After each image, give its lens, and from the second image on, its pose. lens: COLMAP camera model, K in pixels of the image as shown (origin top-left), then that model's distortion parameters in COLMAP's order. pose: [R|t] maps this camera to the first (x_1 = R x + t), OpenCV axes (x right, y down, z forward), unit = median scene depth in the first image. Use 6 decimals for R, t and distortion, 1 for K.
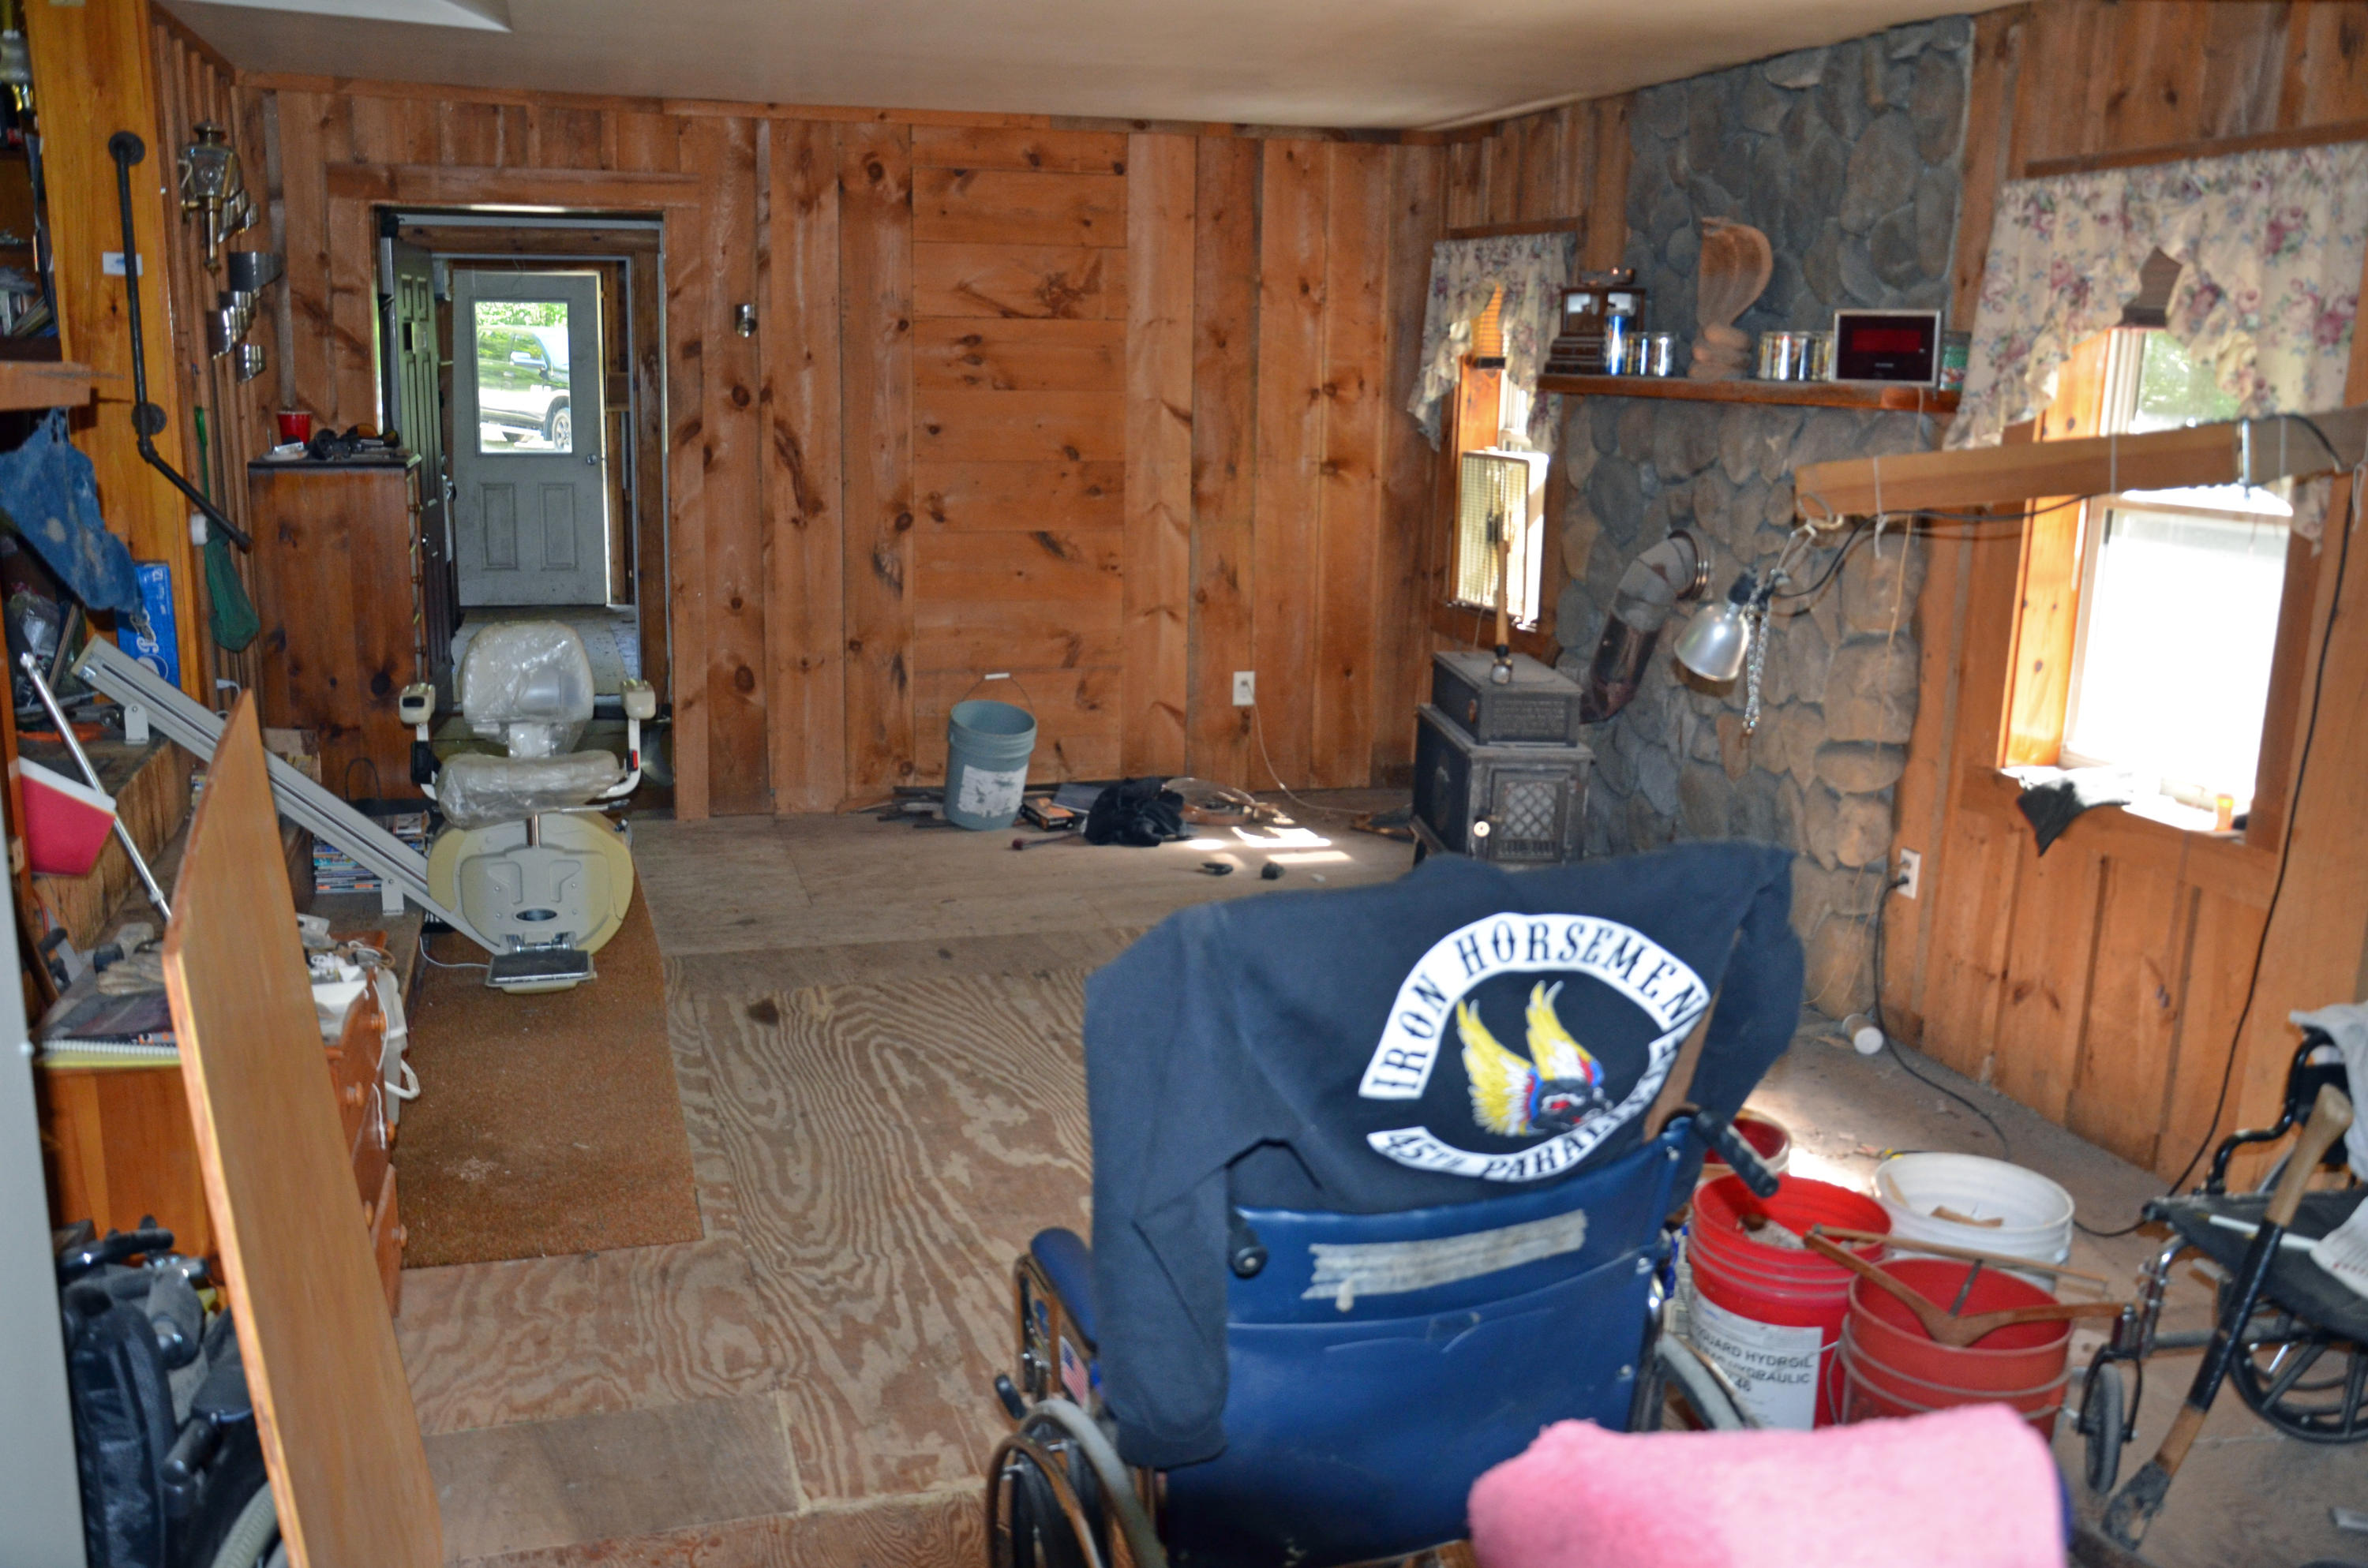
lens RADIAL K [[2006.3, 0, 1166.8], [0, 2006.3, 788.3], [0, 0, 1]] dist [-0.123768, 0.143467]
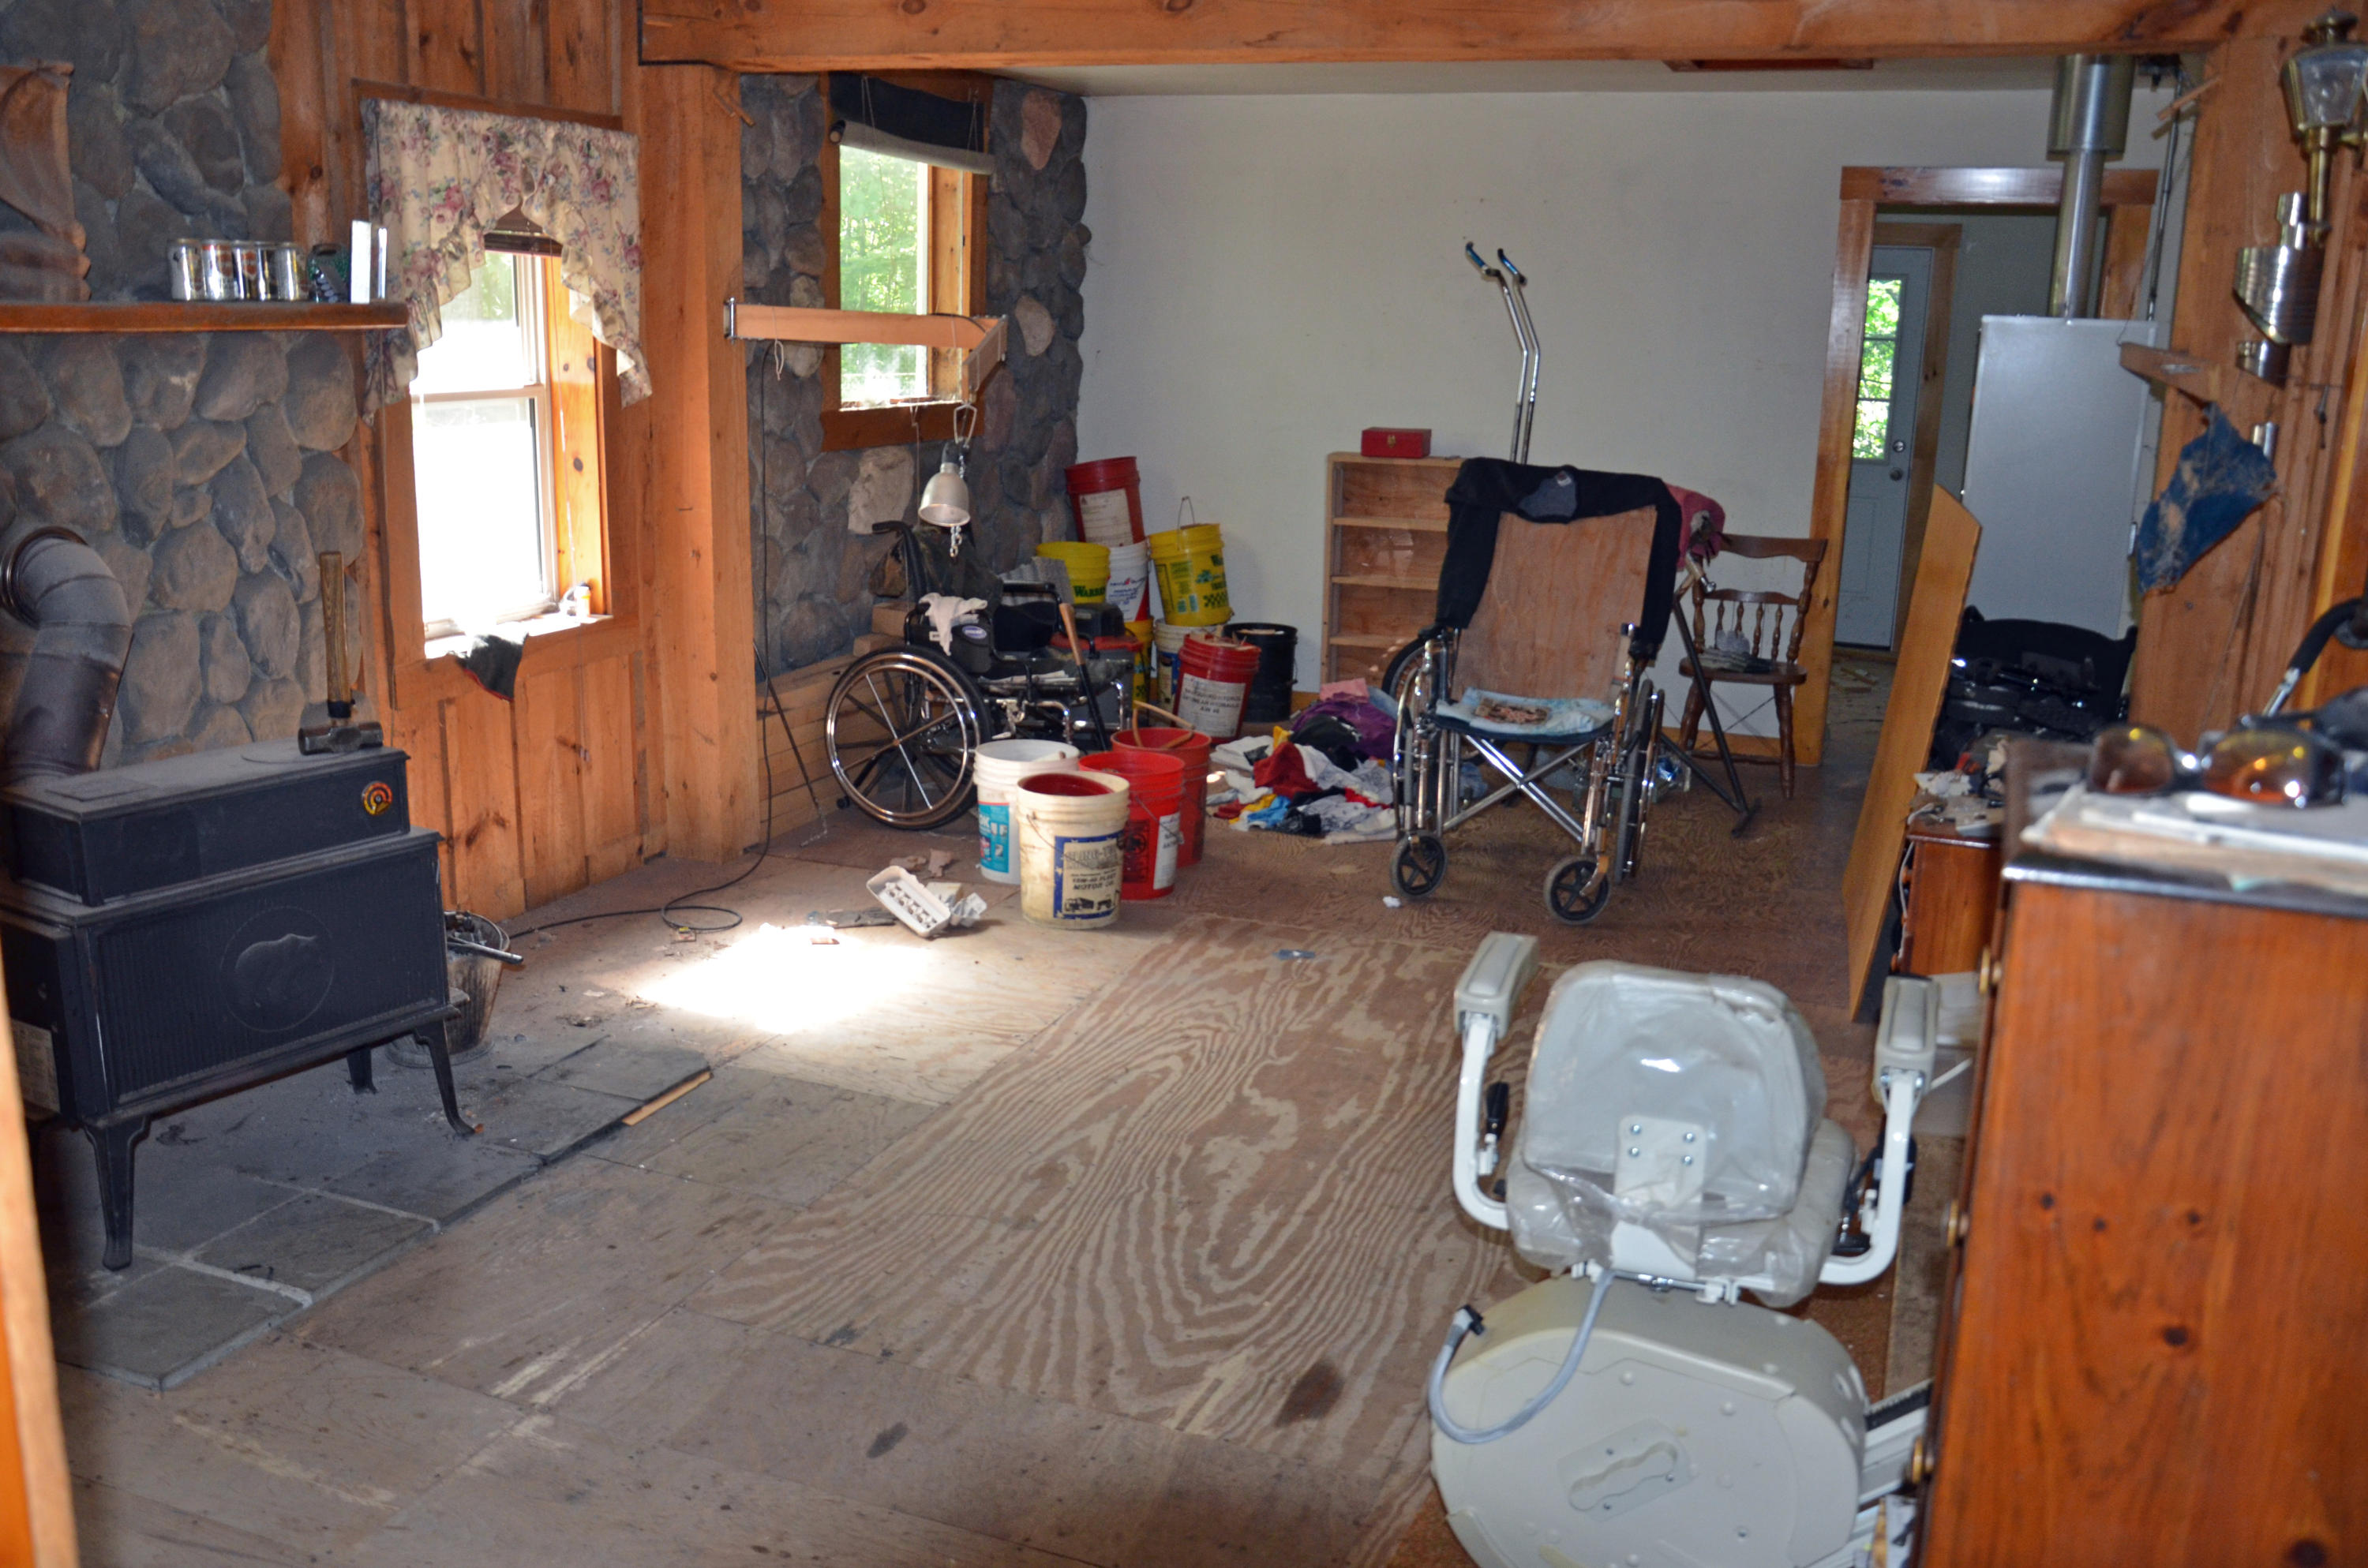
lens RADIAL K [[2006.3, 0, 1181.6], [0, 2006.3, 782.3], [0, 0, 1]] dist [-0.123768, 0.143467]
pose [[-0.784539, -0.183691, 0.592247, -0.475199], [0.091108, 0.910600, 0.403121, -0.297119], [-0.613350, 0.370222, -0.697665, 1.316256]]
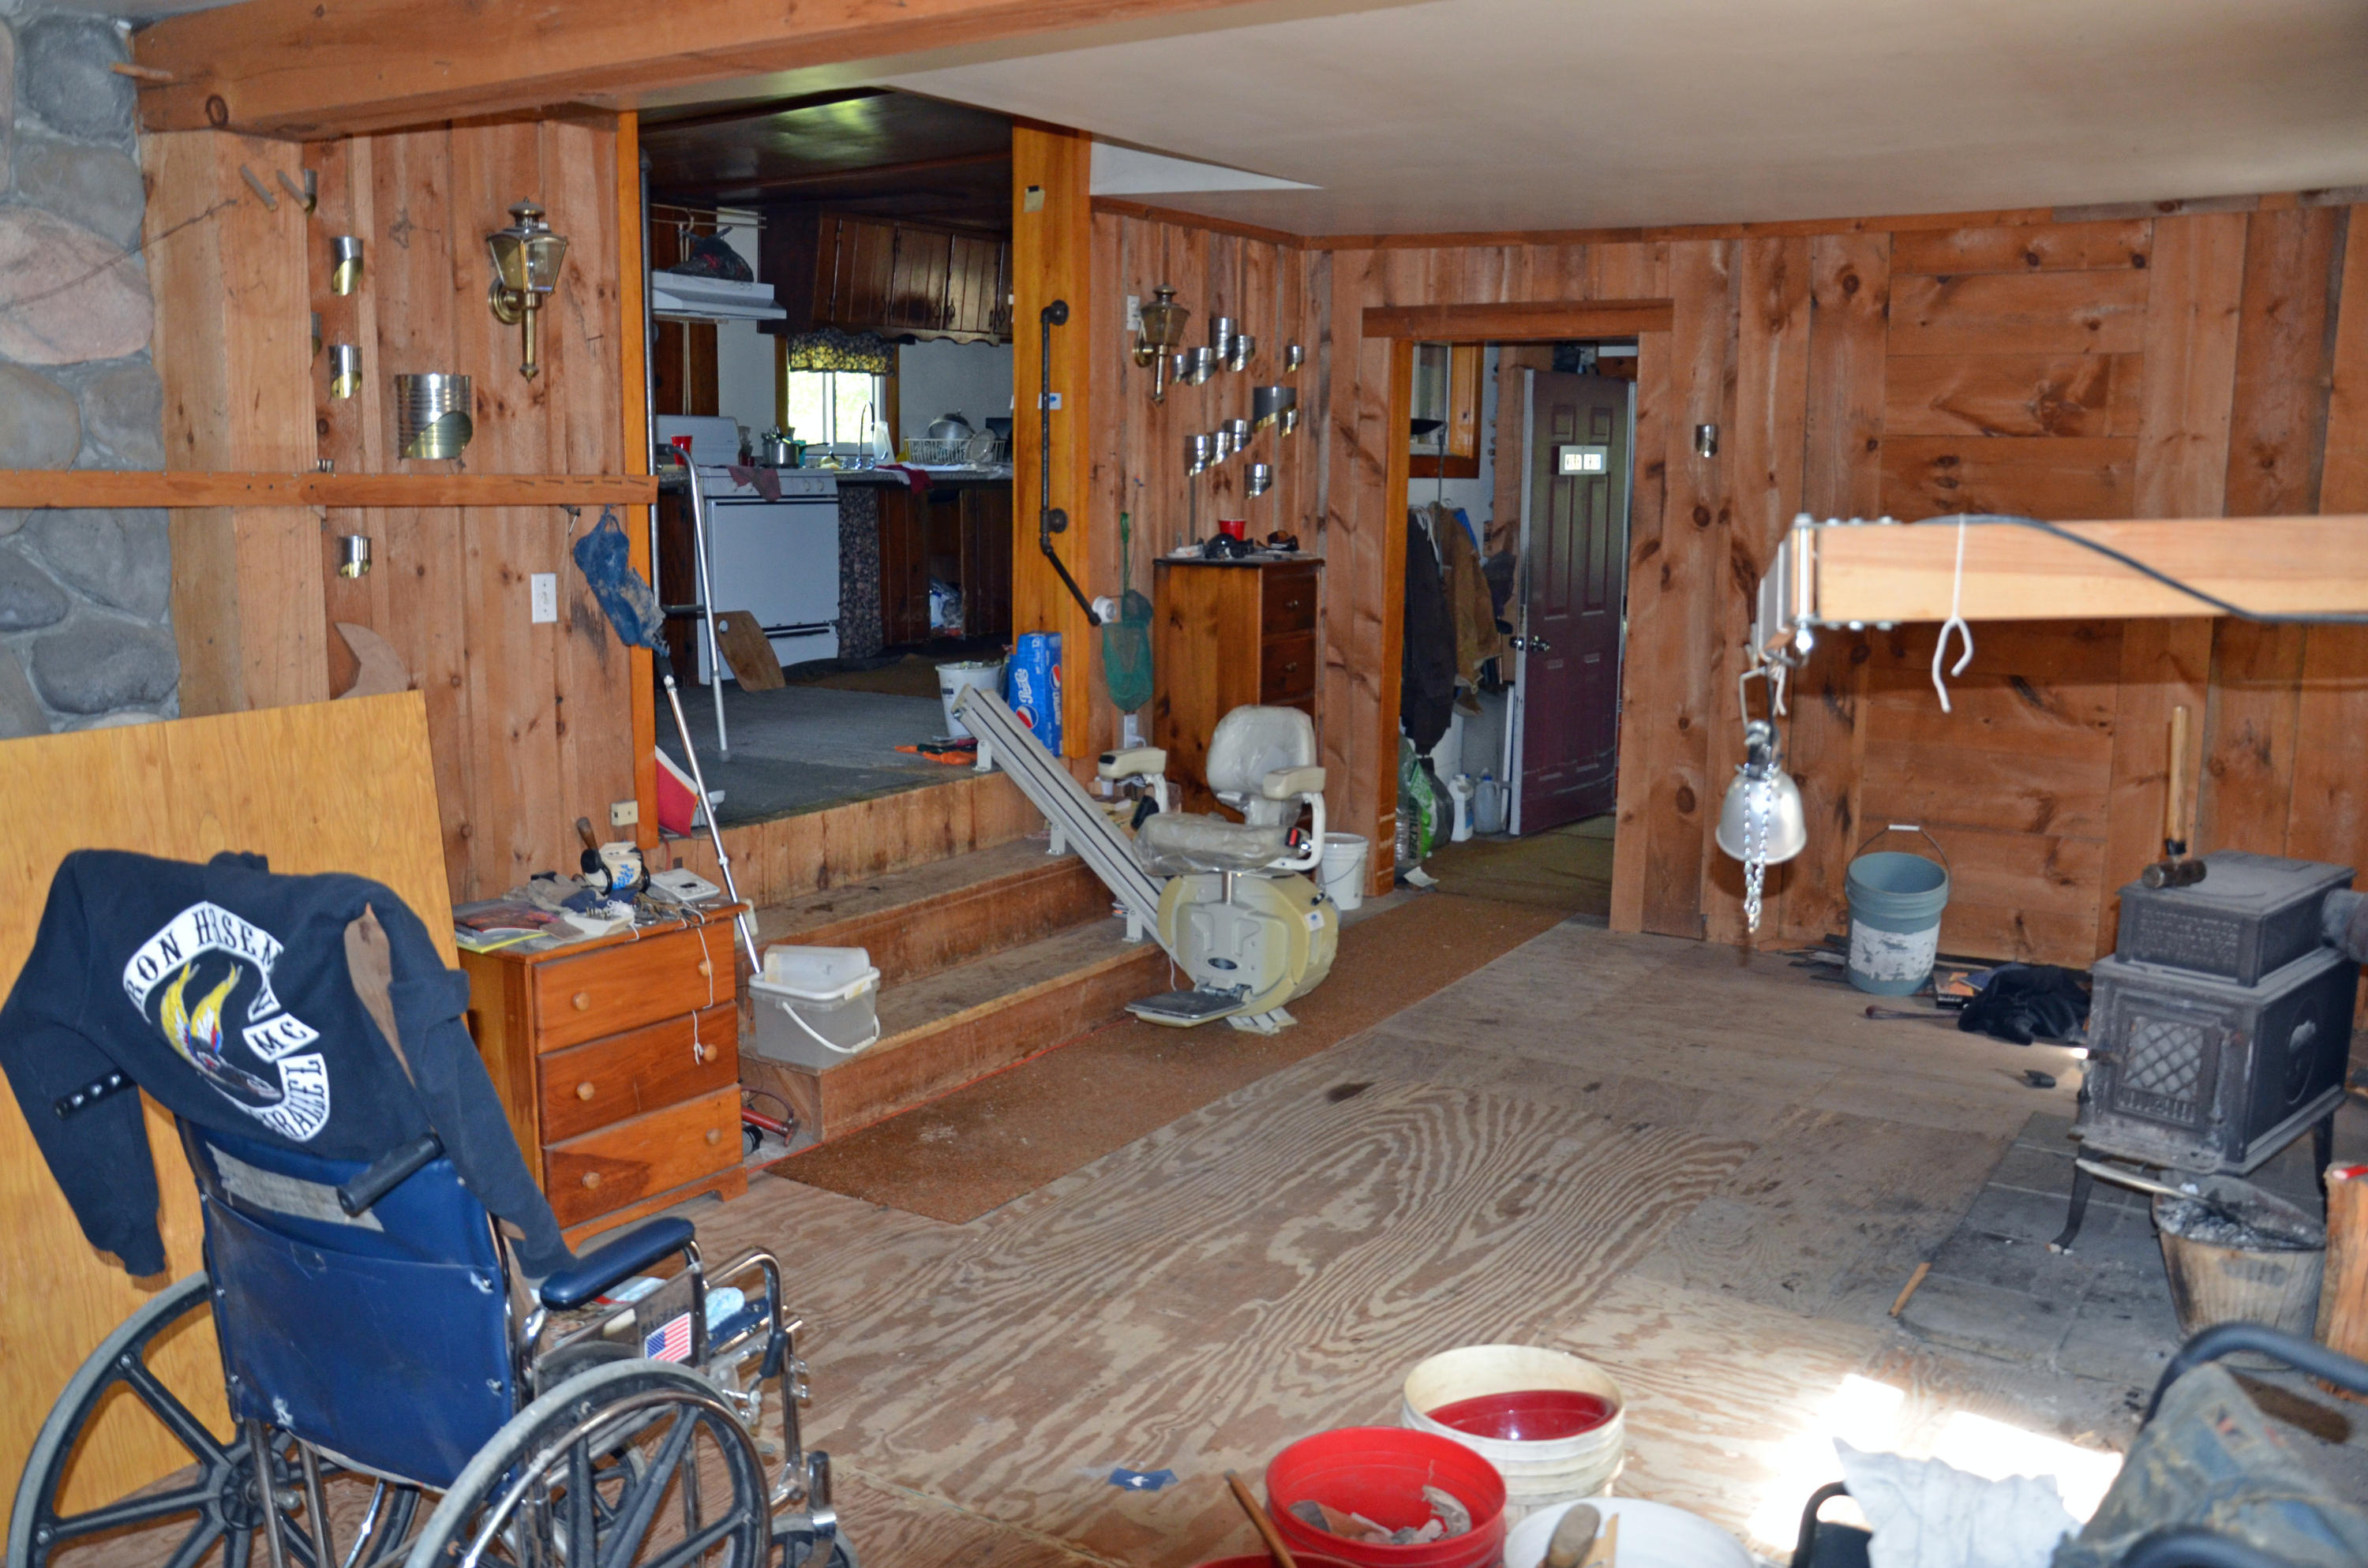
lens RADIAL K [[2006.3, 0, 1170.2], [0, 2006.3, 784.5], [0, 0, 1]] dist [-0.123768, 0.143467]
pose [[0.645895, 0.106612, -0.755945, 0.490899], [-0.156975, 0.987589, 0.005158, -0.036090], [0.747113, 0.115333, 0.654615, 0.211890]]
